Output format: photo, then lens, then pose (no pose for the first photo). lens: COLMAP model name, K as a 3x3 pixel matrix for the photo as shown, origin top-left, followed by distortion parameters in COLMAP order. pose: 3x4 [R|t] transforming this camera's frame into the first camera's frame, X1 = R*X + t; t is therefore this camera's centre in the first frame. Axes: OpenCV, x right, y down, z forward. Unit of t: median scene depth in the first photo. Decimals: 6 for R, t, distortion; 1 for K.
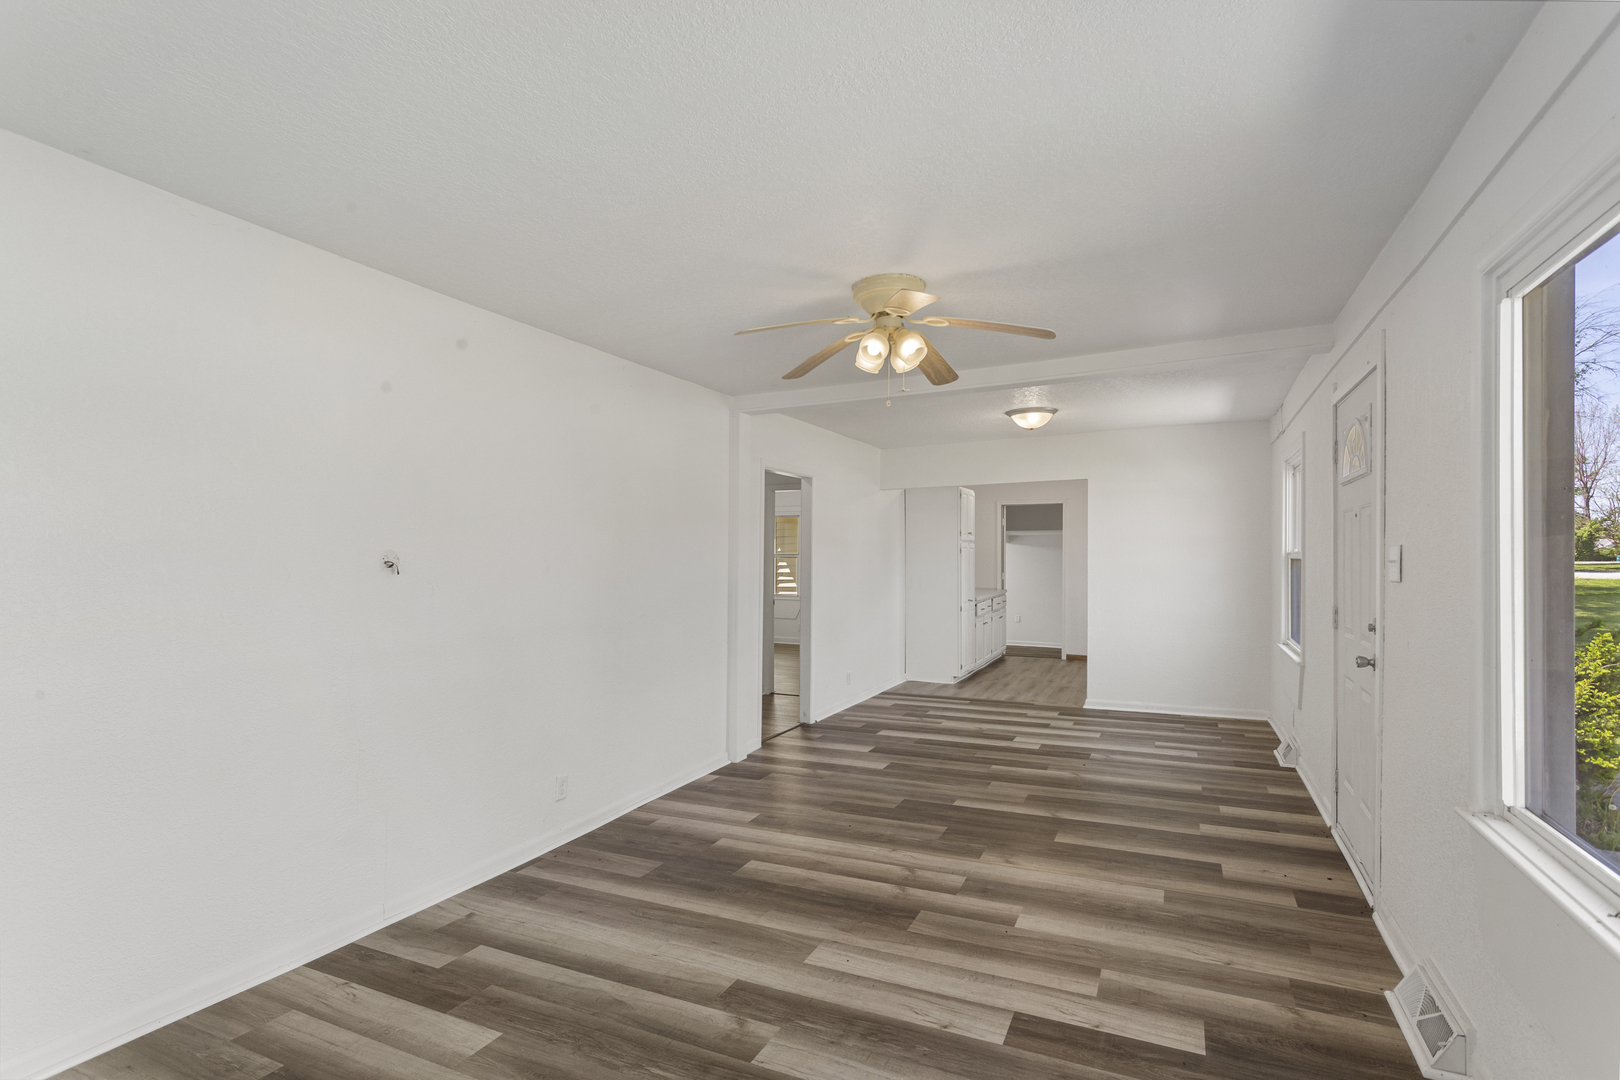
lens RADIAL K [[782.8, 0, 813.8], [0, 782.8, 548.4], [0, 0, 1]] dist [0.002778, 0.002436]
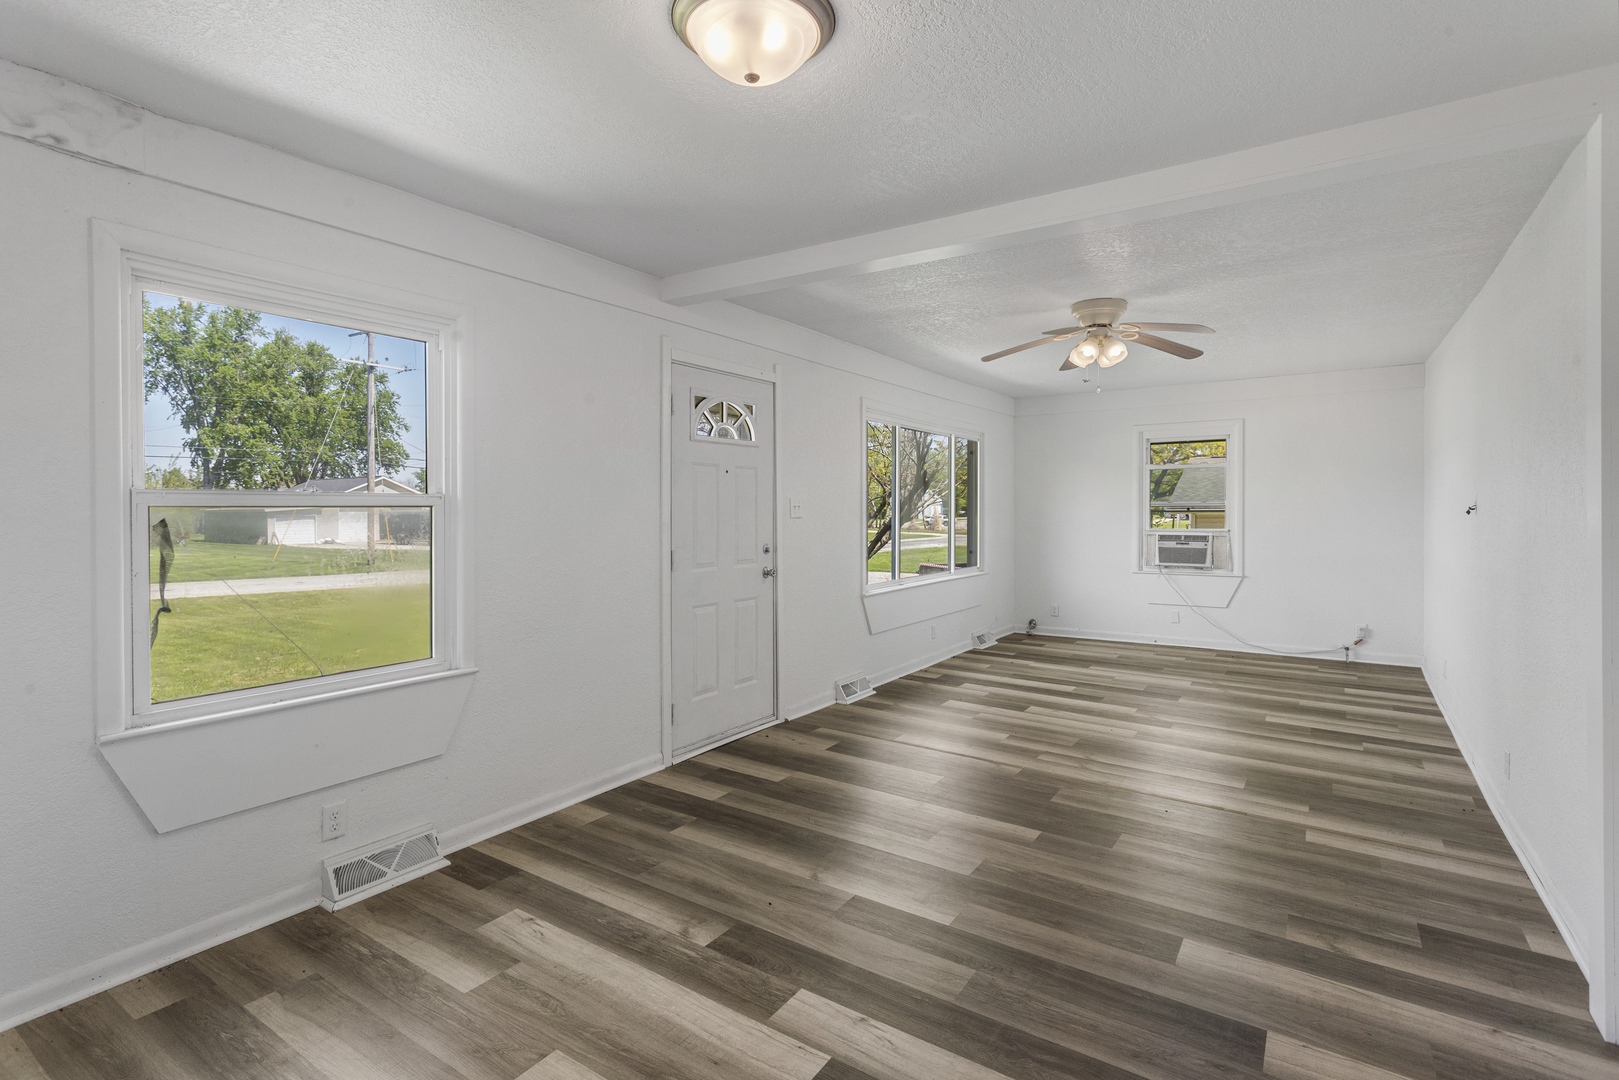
lens RADIAL K [[782.3, 0, 798.8], [0, 782.3, 543.6], [0, 0, 1]] dist [0.002778, 0.002436]
pose [[-0.987643, -0.002926, 0.156690, 0.420358], [0.002279, 0.999452, 0.033030, 0.035860], [-0.156701, 0.032979, -0.987095, 2.565333]]
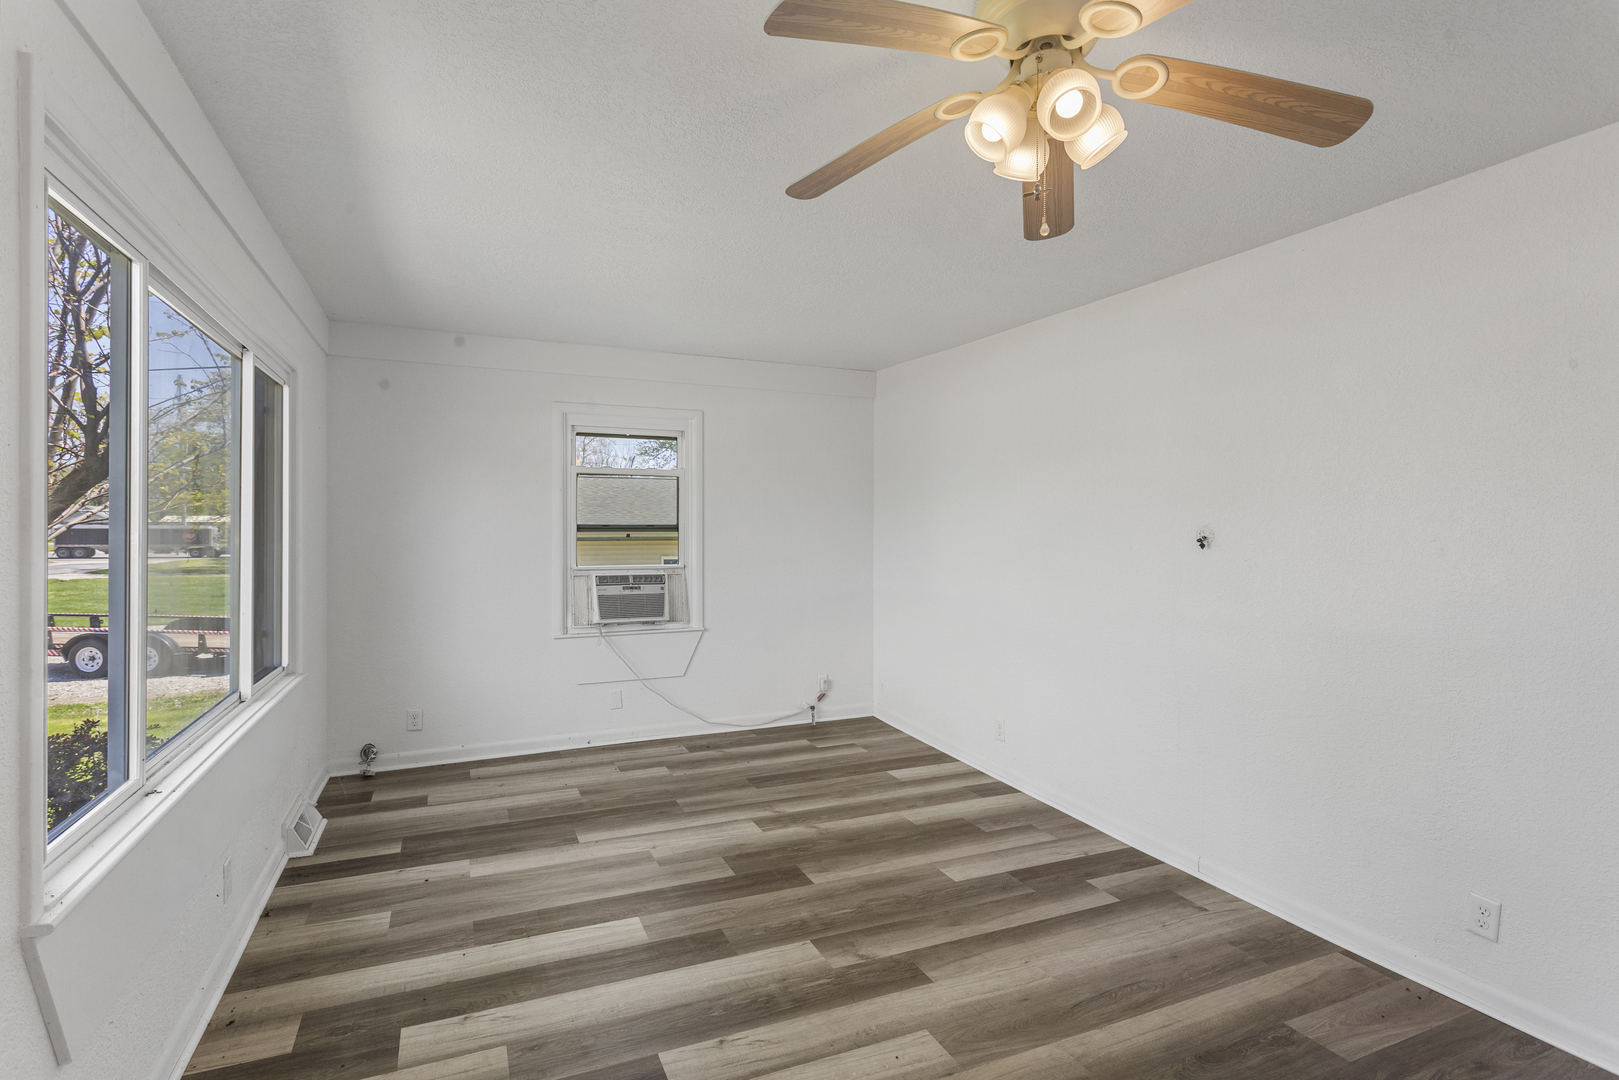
lens RADIAL K [[782.3, 0, 810.6], [0, 782.3, 532.7], [0, 0, 1]] dist [0.002778, 0.002436]
pose [[-0.645008, 0.002364, -0.764172, 0.617979], [0.003835, 0.999993, -0.000144, 0.006127], [0.764166, -0.003024, -0.645012, 1.286962]]
